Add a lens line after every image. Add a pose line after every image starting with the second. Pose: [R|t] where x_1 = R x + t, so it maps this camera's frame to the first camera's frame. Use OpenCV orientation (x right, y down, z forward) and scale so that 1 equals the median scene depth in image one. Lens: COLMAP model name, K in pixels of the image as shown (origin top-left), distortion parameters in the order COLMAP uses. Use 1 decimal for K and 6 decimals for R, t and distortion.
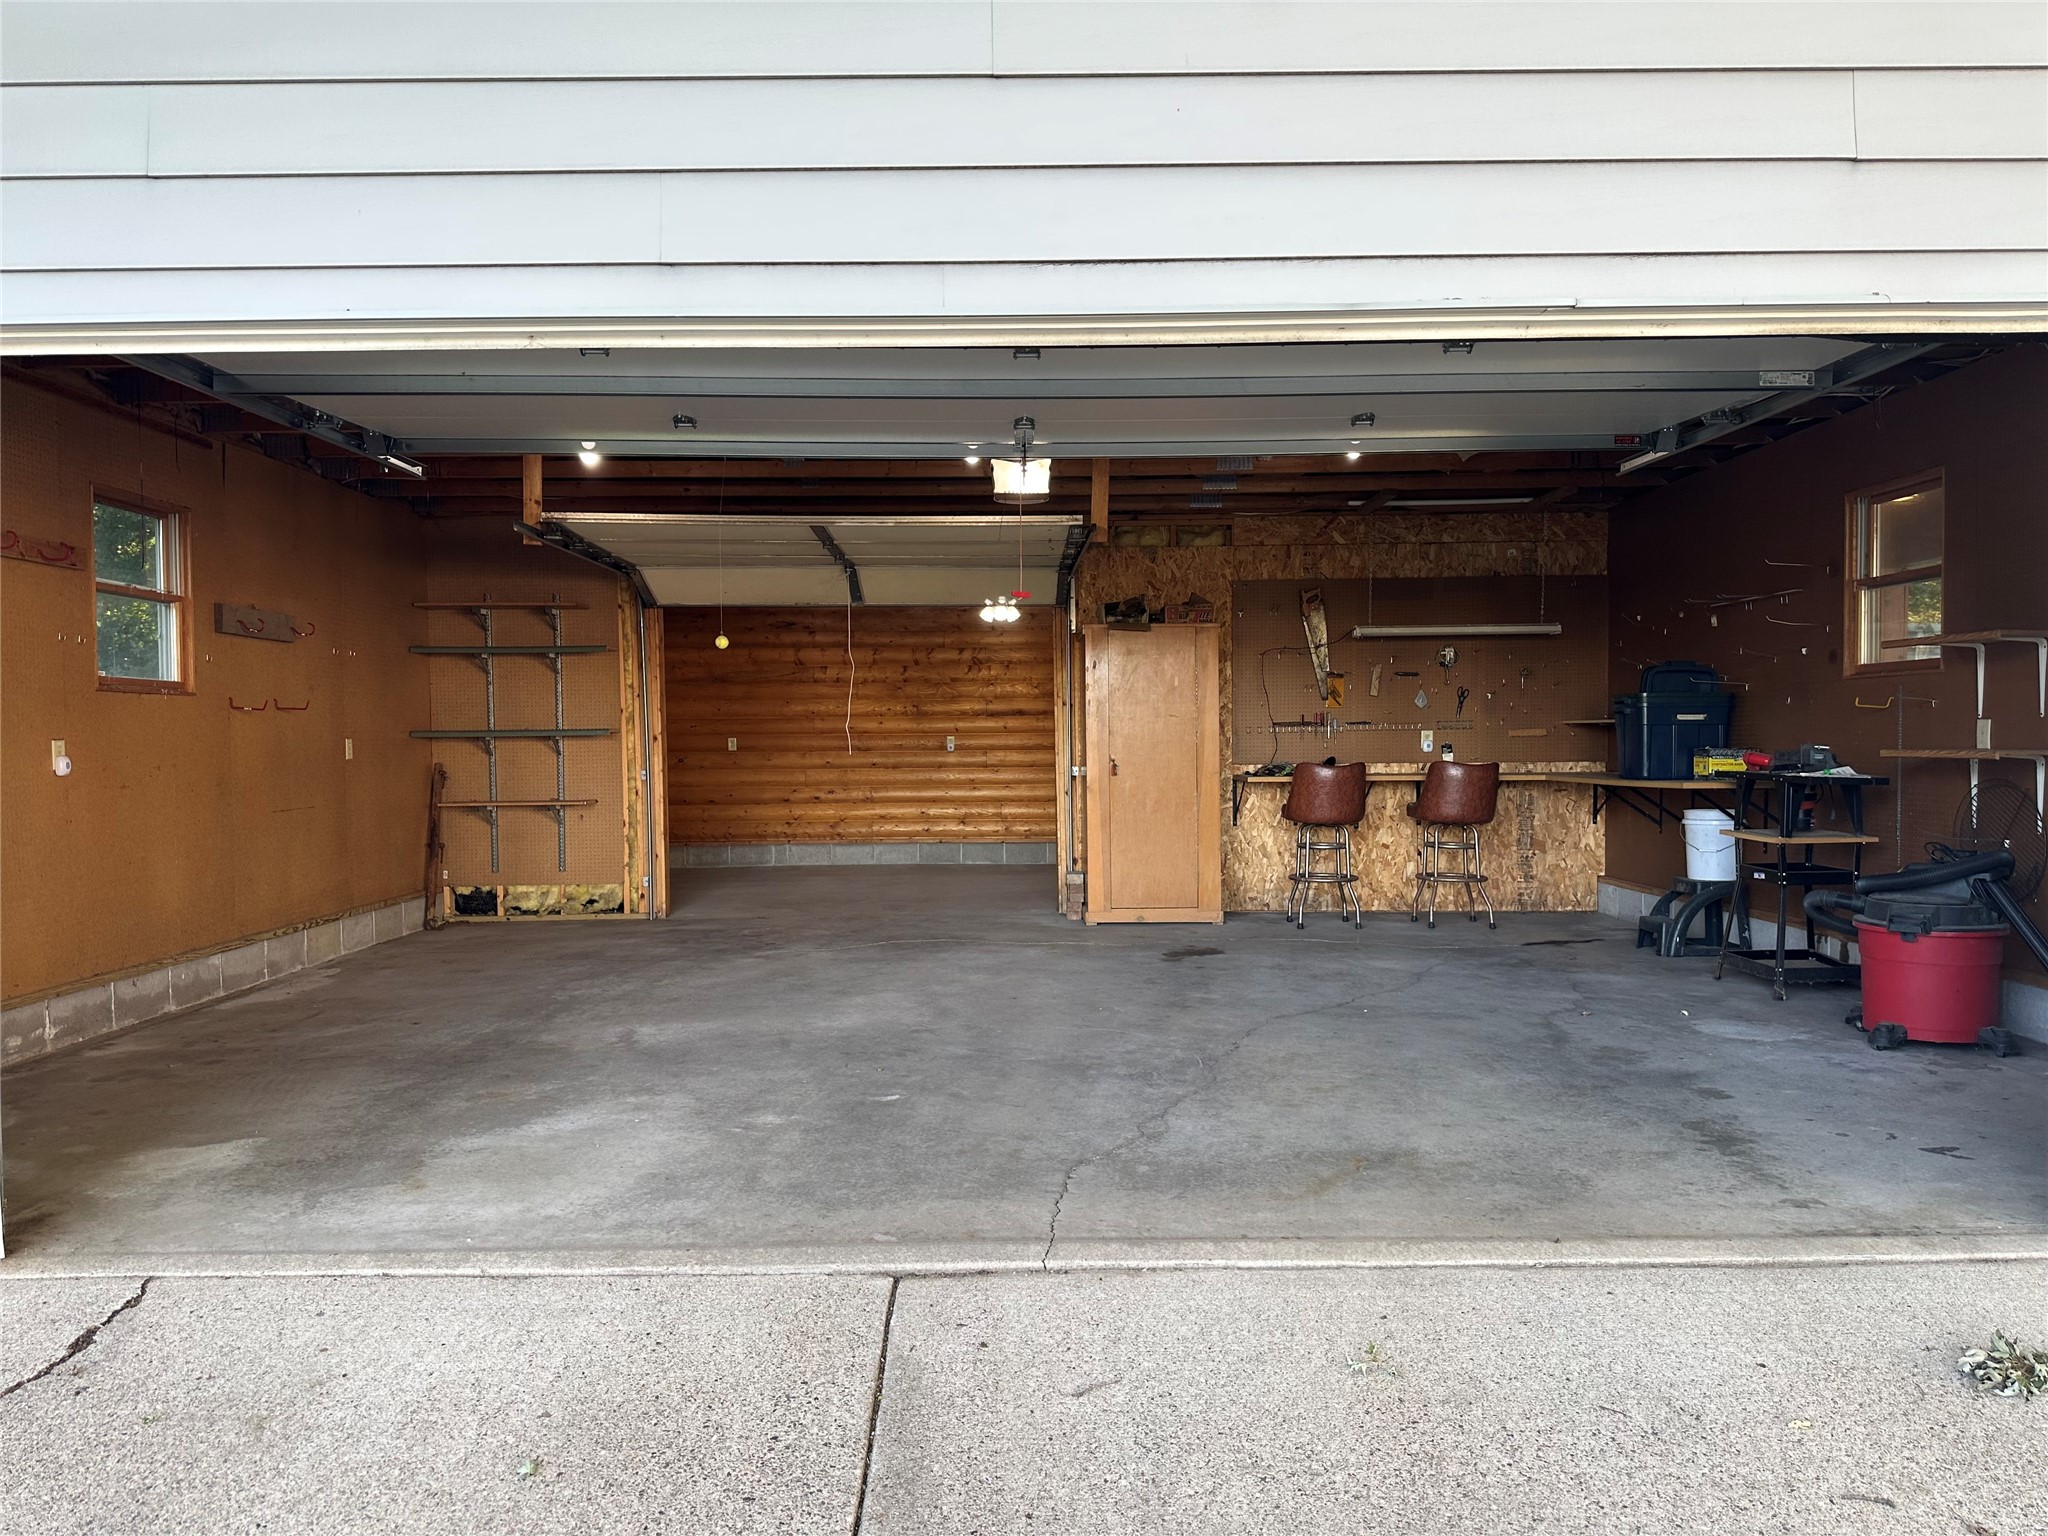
lens RADIAL K [[1451.0, 0, 1025.0], [0, 1451.0, 800.8], [0, 0, 1]] dist [0.048307, -0.058083]
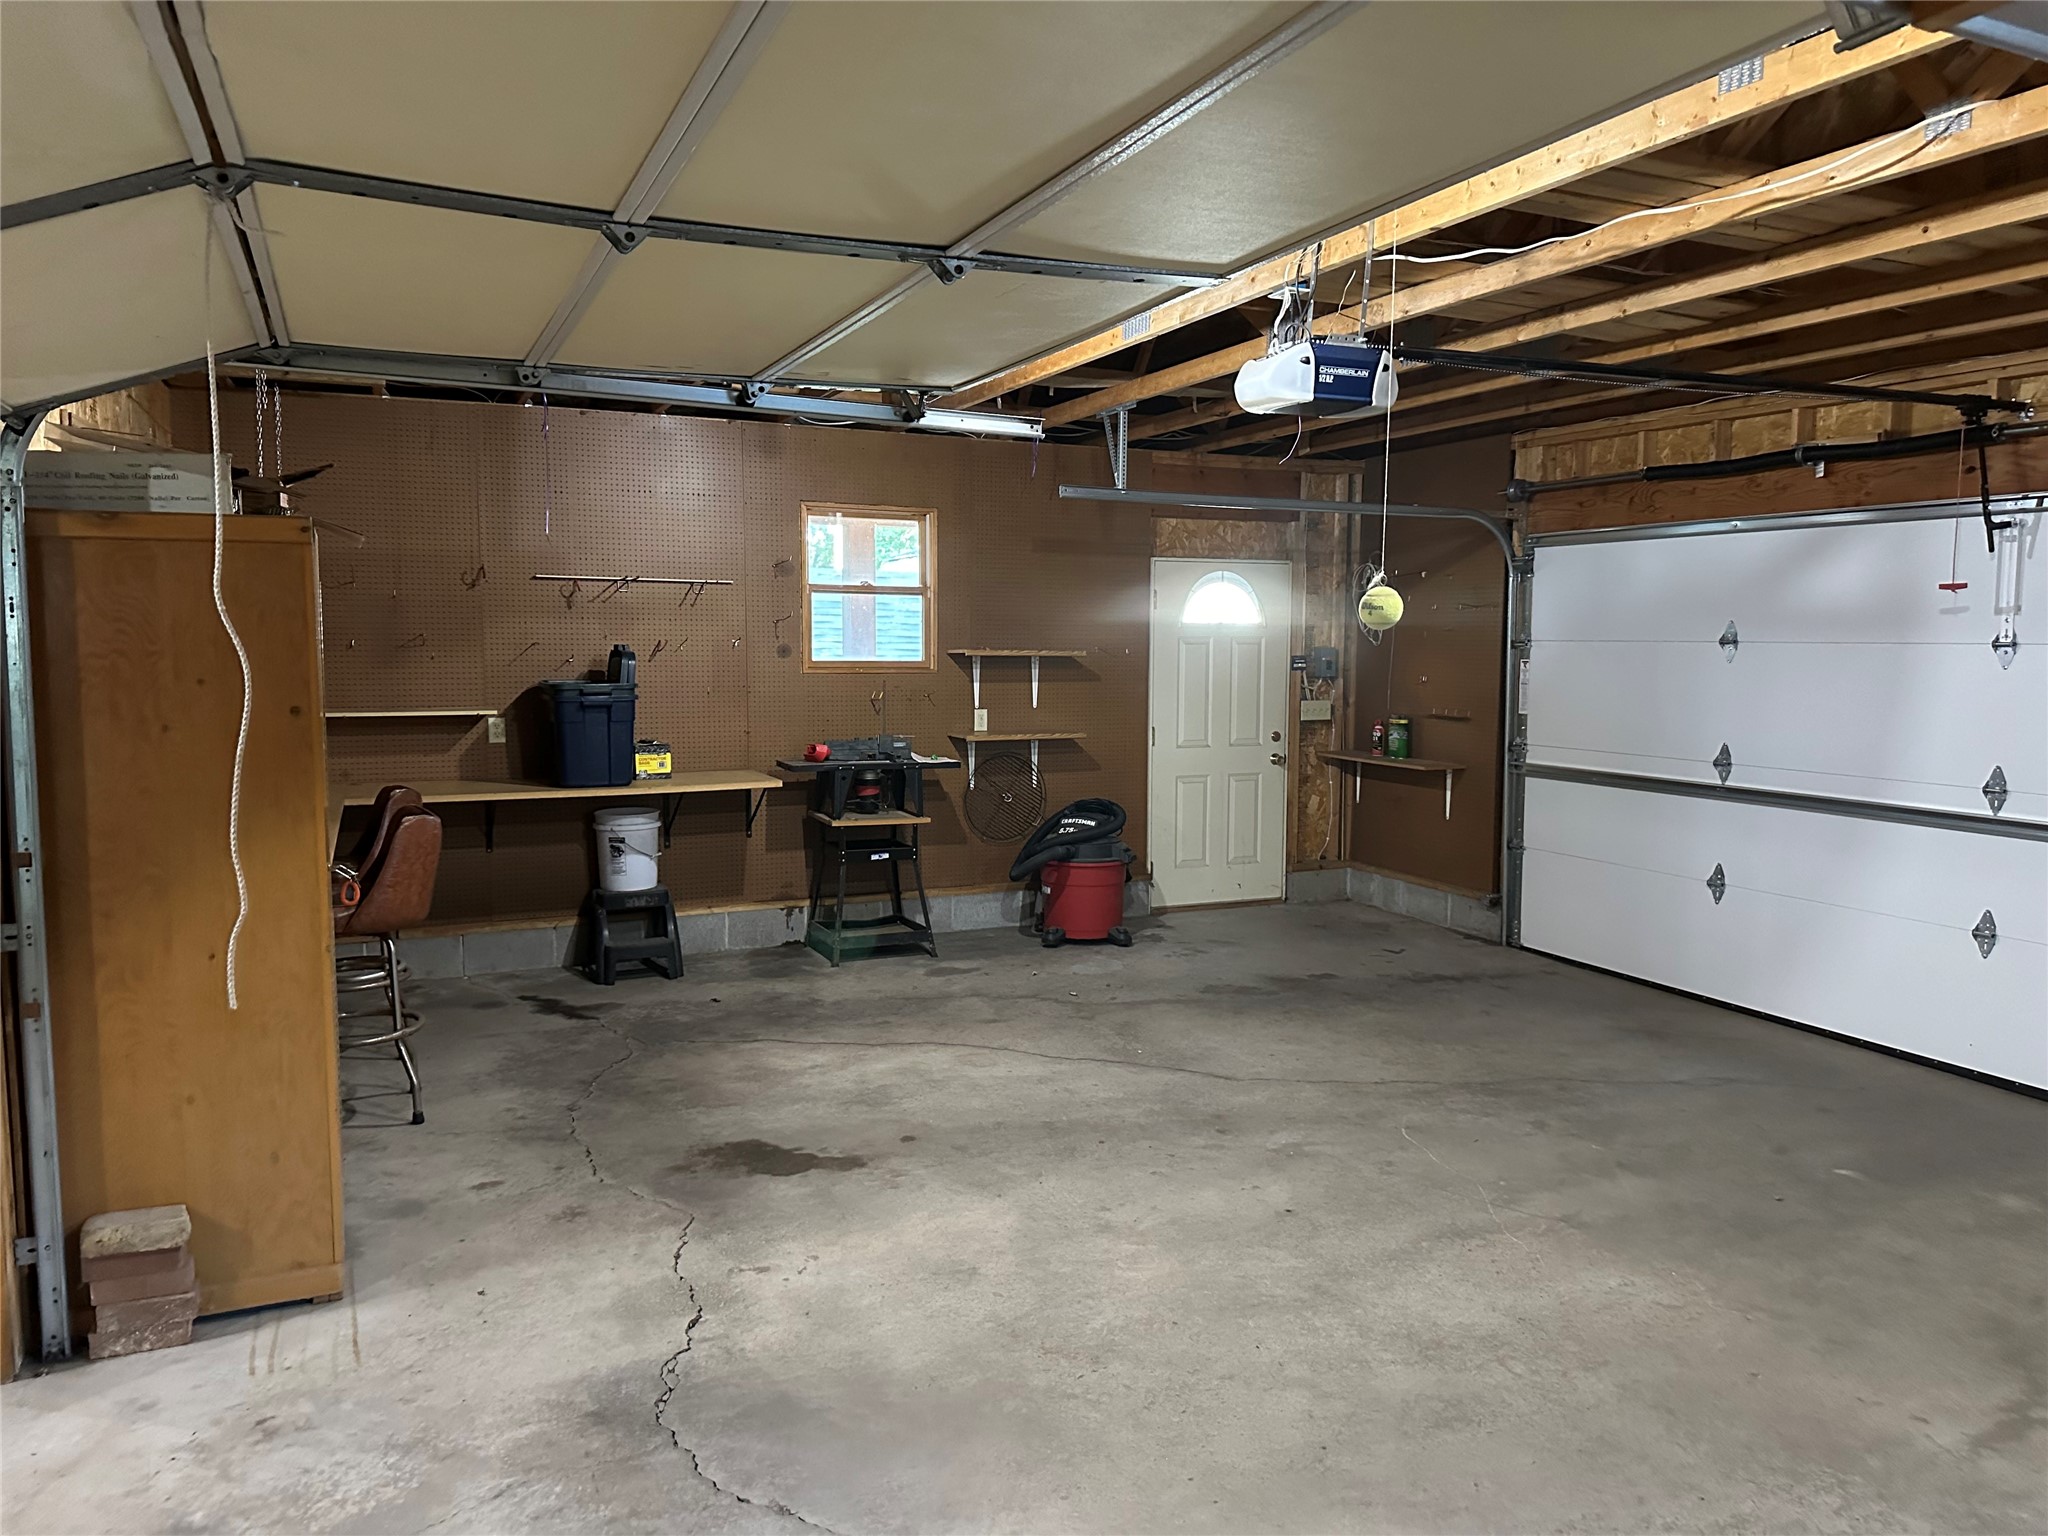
lens RADIAL K [[1451.0, 0, 1025.0], [0, 1451.0, 800.8], [0, 0, 1]] dist [0.048307, -0.058083]
pose [[-0.394362, -0.102226, 0.913251, -0.749637], [0.038663, 0.991068, 0.127632, -0.177974], [-0.918141, 0.085642, -0.386888, 1.913277]]
